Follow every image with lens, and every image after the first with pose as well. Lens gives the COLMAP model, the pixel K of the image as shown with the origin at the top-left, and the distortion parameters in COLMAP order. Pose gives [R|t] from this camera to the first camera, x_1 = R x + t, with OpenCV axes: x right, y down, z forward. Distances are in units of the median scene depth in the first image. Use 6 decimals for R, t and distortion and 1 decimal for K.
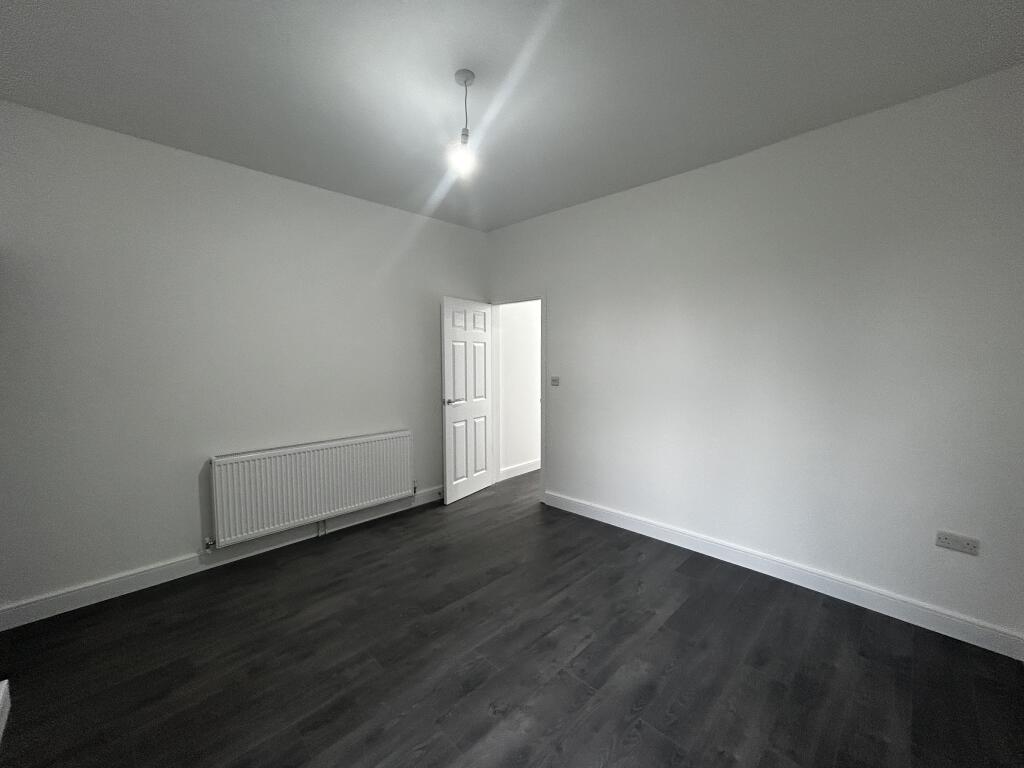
lens RADIAL K [[413.4, 0, 508.5], [0, 413.4, 387.3], [0, 0, 1]] dist [-0.001051, 0.000079]
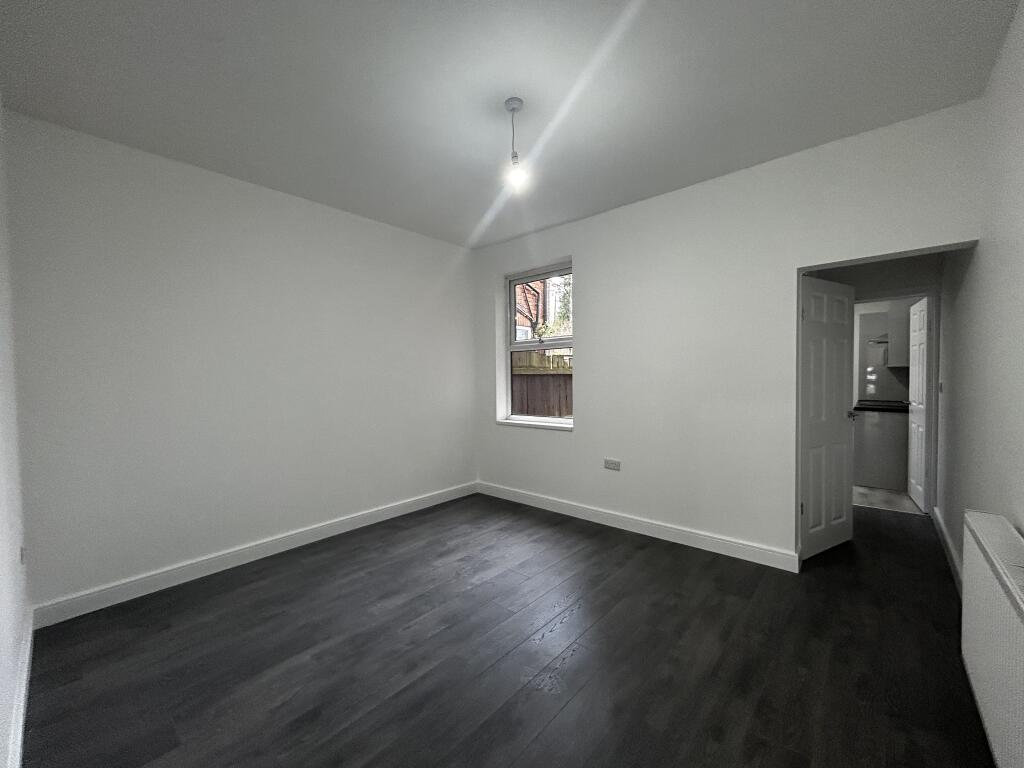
lens RADIAL K [[413.4, 0, 508.5], [0, 413.4, 387.3], [0, 0, 1]] dist [-0.001051, 0.000079]
pose [[-0.997931, 0.019949, -0.061123, -0.009166], [0.012305, 0.992333, 0.122975, -0.121120], [0.063108, 0.121968, -0.990526, 2.030187]]
